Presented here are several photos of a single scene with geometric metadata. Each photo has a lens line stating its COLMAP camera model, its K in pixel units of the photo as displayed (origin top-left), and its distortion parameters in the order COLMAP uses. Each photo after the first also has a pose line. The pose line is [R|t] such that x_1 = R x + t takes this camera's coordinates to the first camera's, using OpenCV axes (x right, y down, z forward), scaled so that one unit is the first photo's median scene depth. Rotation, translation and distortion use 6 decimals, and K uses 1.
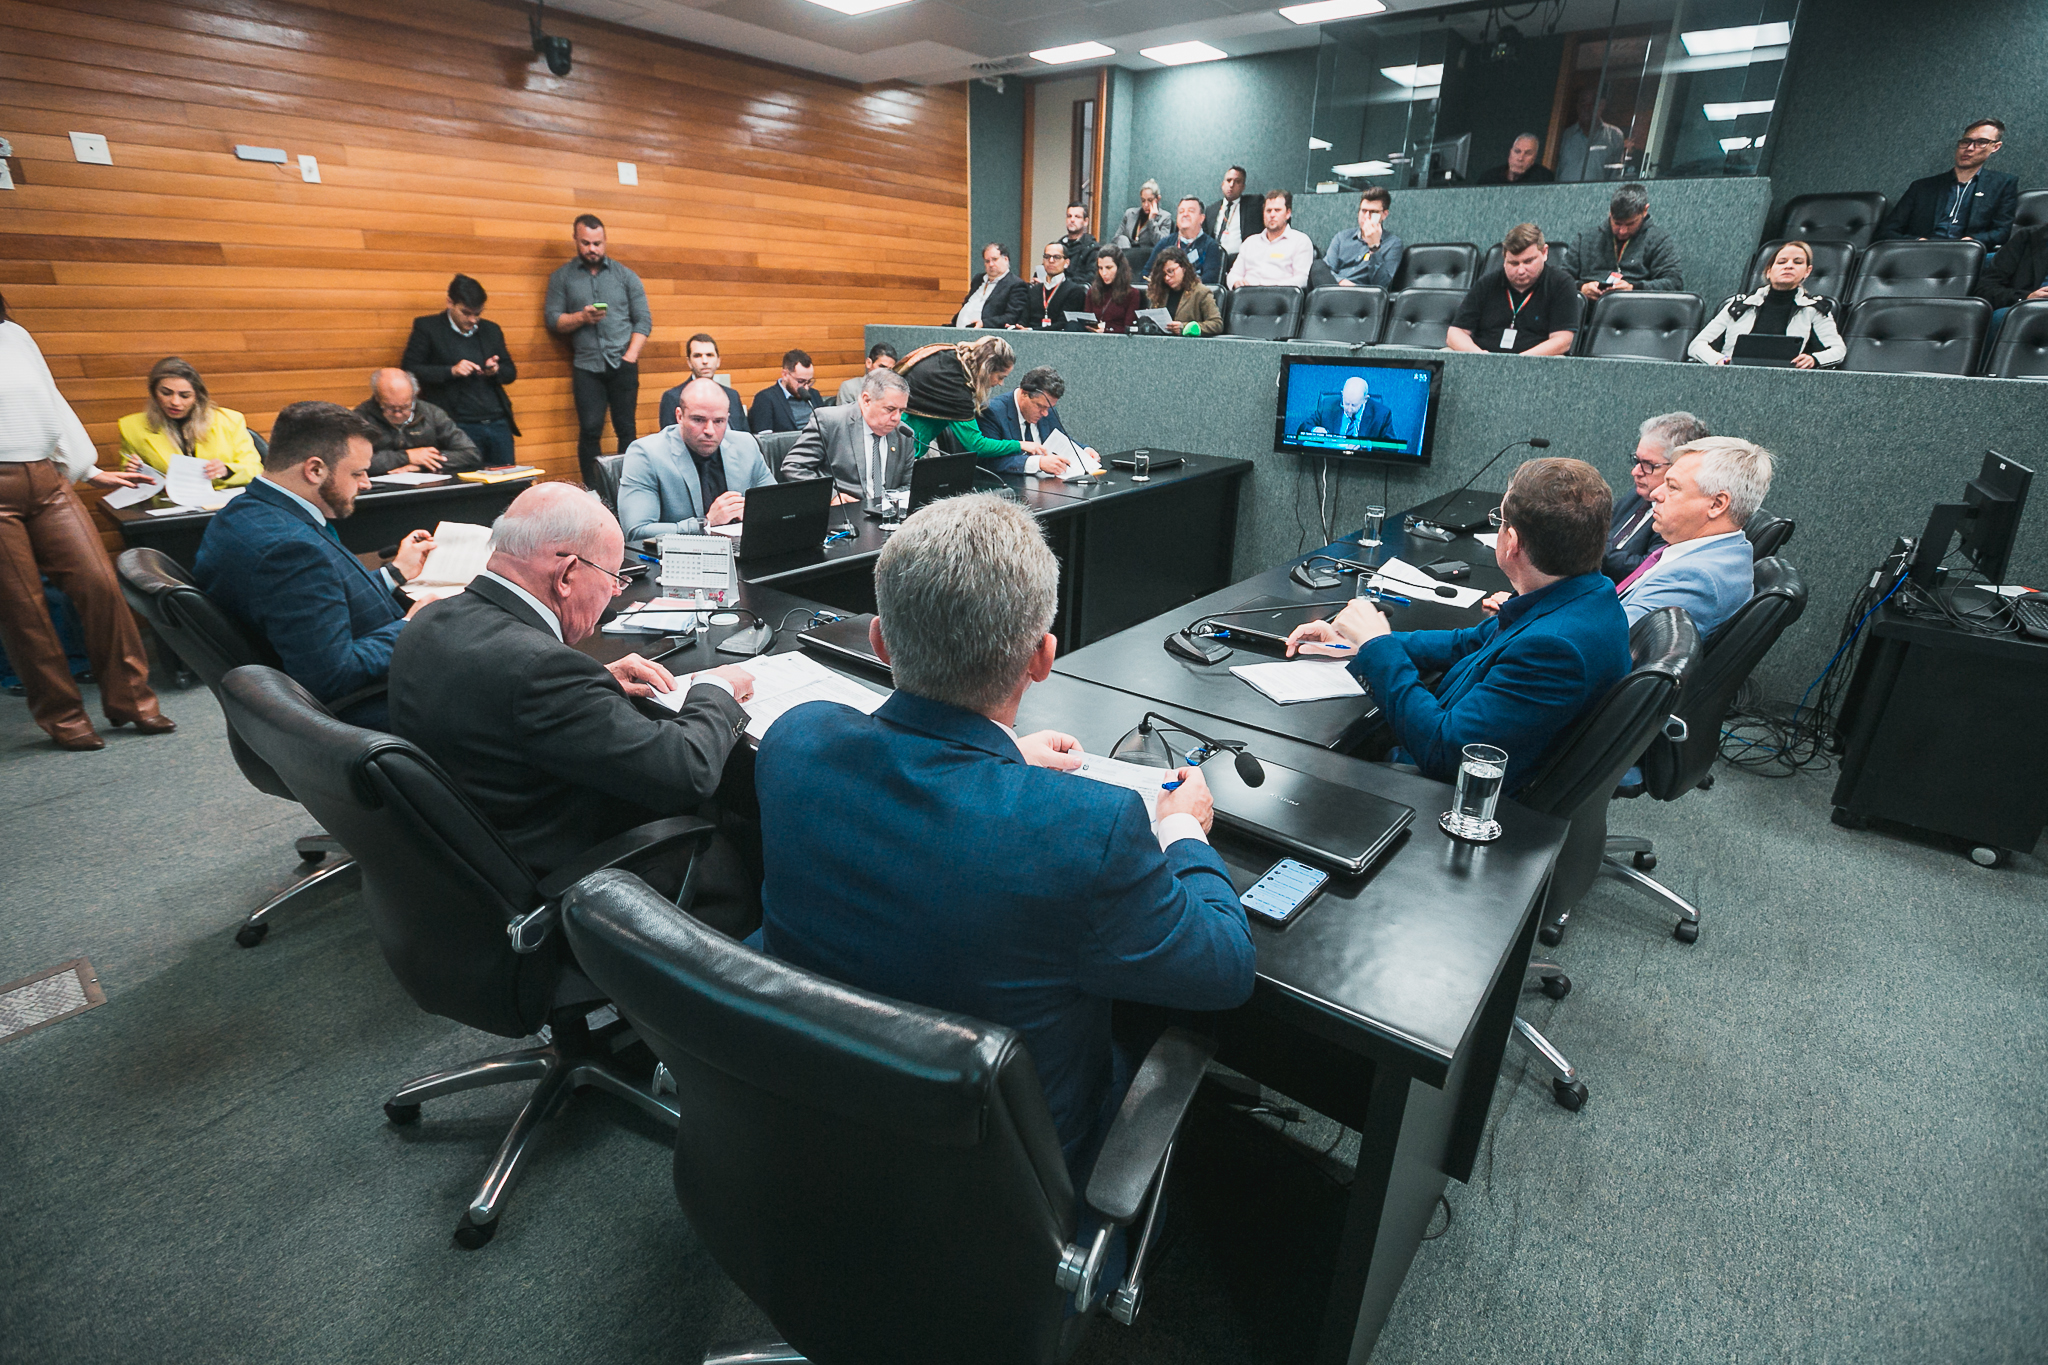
lens RADIAL K [[987.0, 0, 1024.0], [0, 987.0, 682.5], [0, 0, 1]] dist [0.002101, 0.001174]
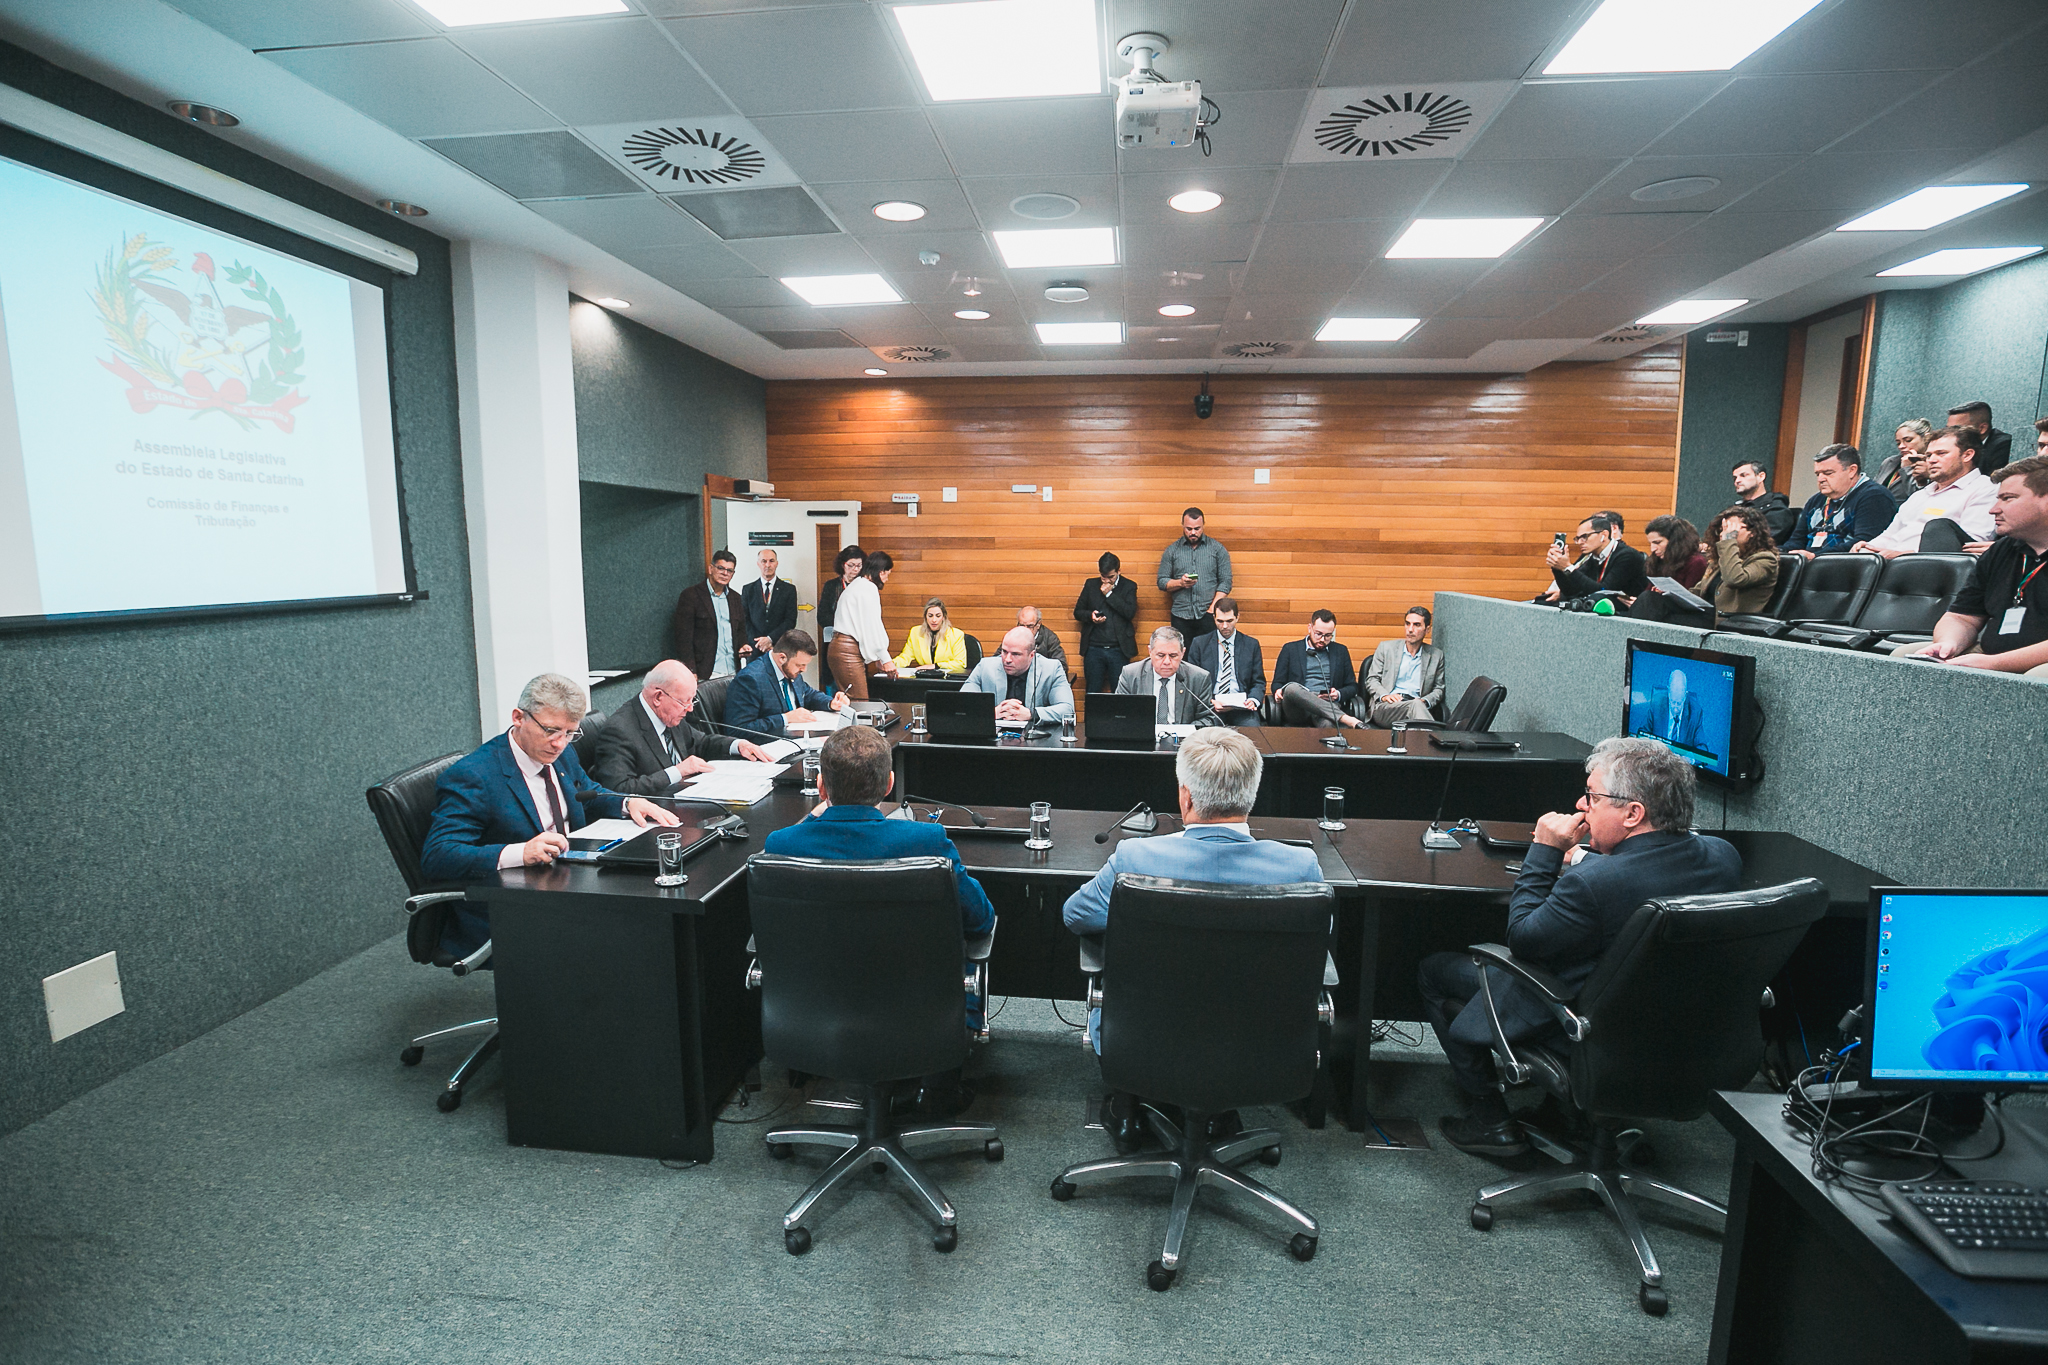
lens RADIAL K [[987.0, 0, 1024.0], [0, 987.0, 682.5], [0, 0, 1]] dist [0.002101, 0.001174]
pose [[0.527270, 0.102472, -0.843496, 0.614008], [-0.306436, 0.948830, -0.076285, -0.068456], [0.792517, 0.298700, 0.531690, 0.155482]]
